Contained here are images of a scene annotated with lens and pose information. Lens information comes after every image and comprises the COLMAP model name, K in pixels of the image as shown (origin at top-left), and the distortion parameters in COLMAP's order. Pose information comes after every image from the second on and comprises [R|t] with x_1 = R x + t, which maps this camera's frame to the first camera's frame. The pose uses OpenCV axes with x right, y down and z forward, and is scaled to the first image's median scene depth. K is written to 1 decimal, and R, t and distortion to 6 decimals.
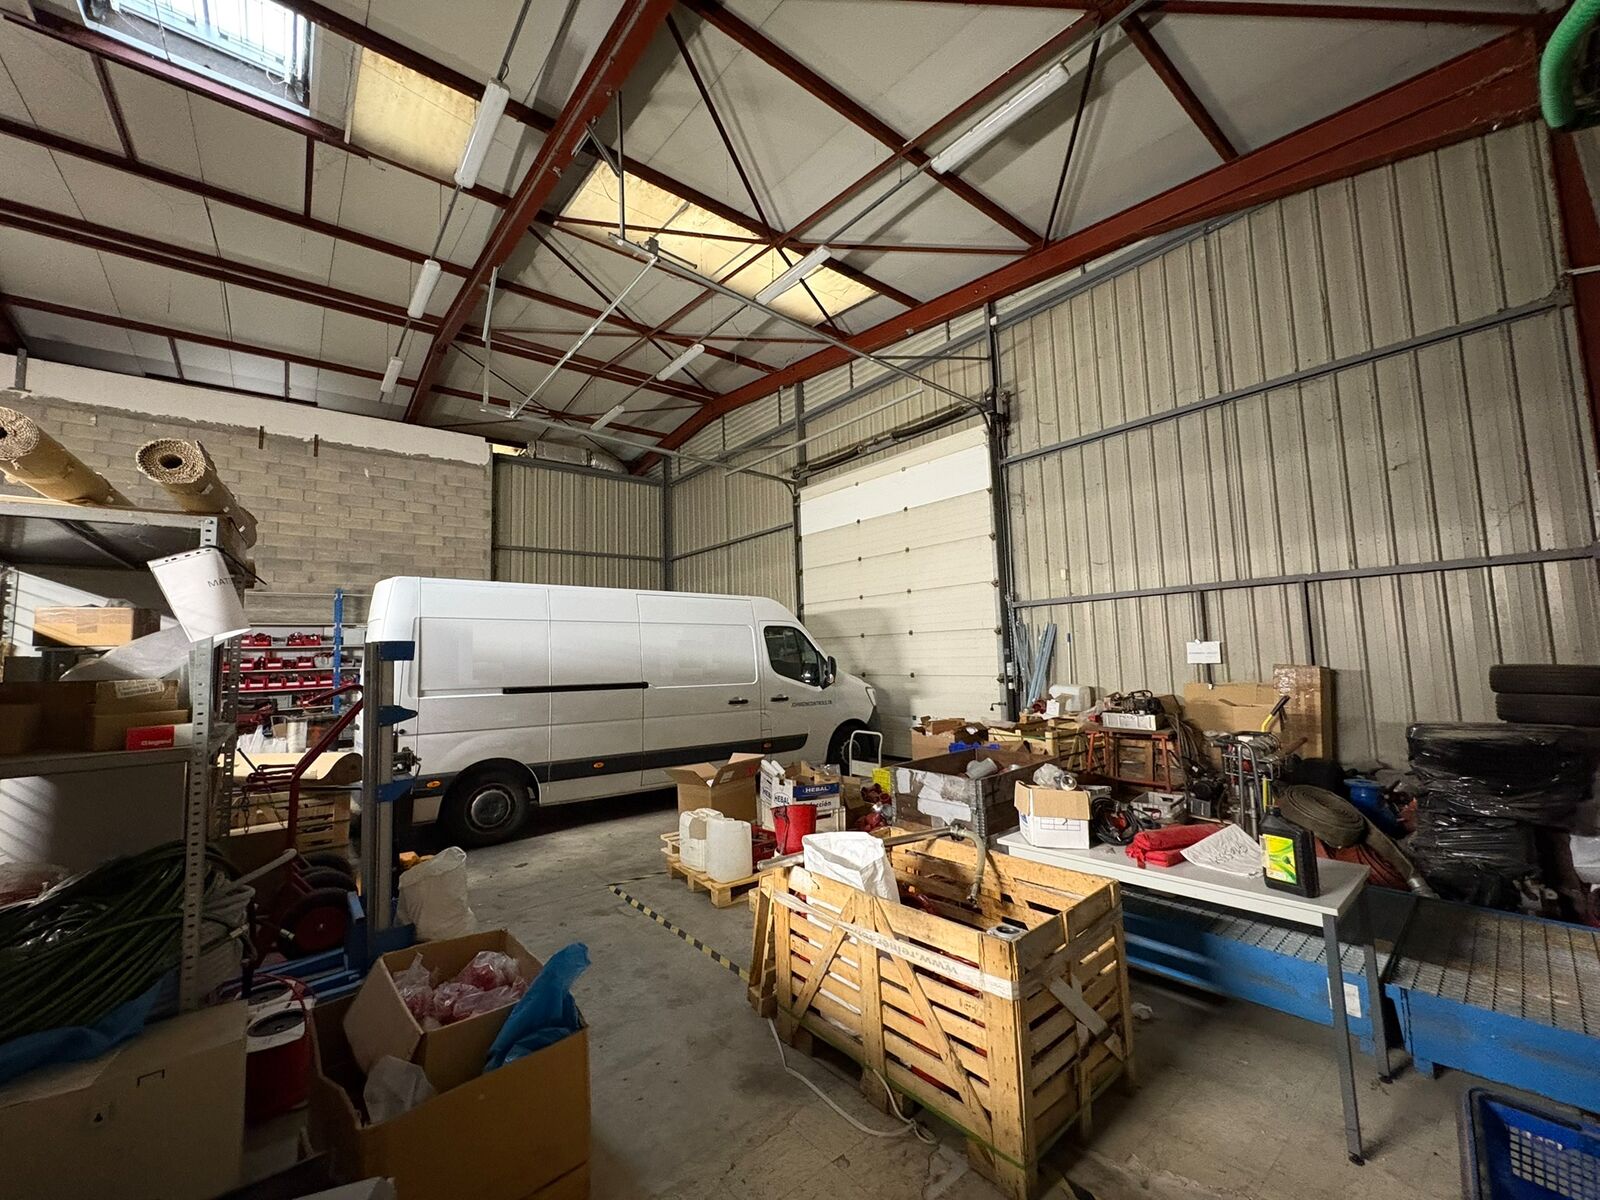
lens RADIAL K [[649.2, 0, 800.0], [0, 649.2, 600.0], [0, 0, 1]] dist [-0.000176, -0.000108]
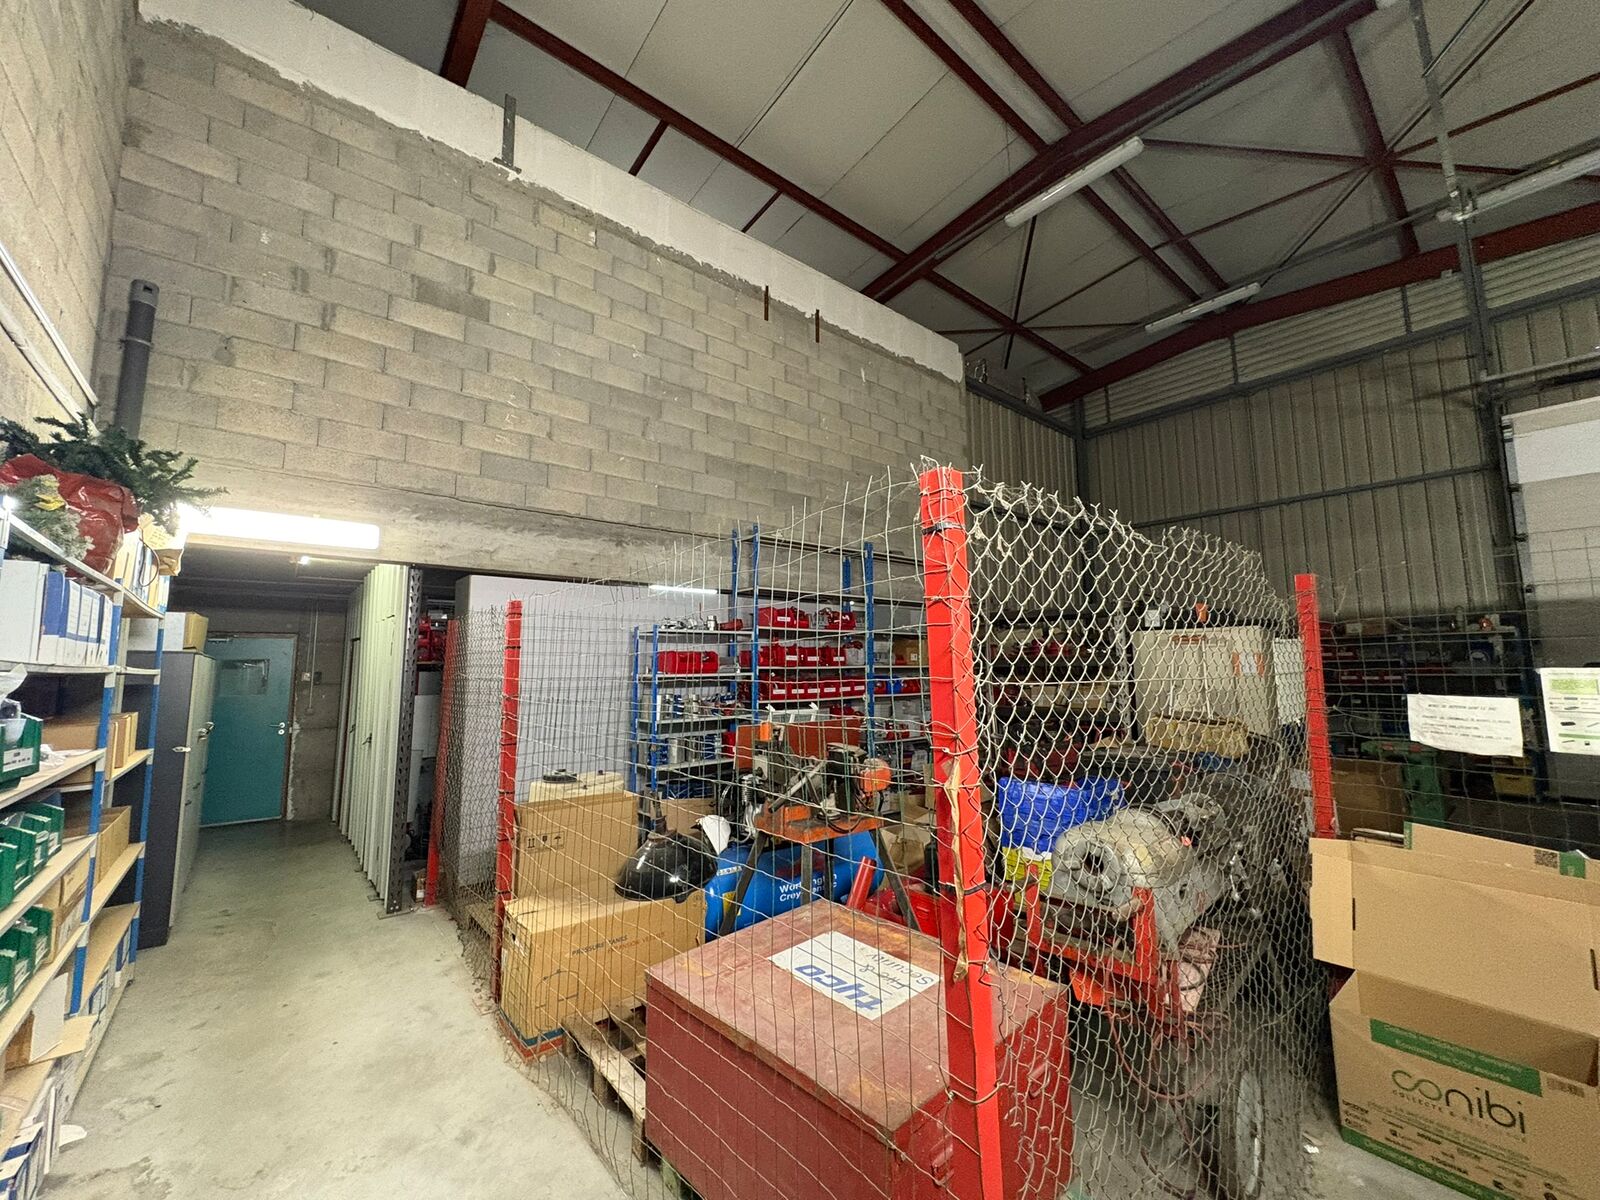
lens RADIAL K [[636.2, 0, 800.0], [0, 636.2, 600.0], [0, 0, 1]] dist [0.000109, -0.000036]
pose [[0.999686, 0.024389, 0.005784, -0.750040], [-0.024308, 0.999611, -0.013694, 0.049188], [-0.006116, 0.013549, 0.999890, 0.352901]]
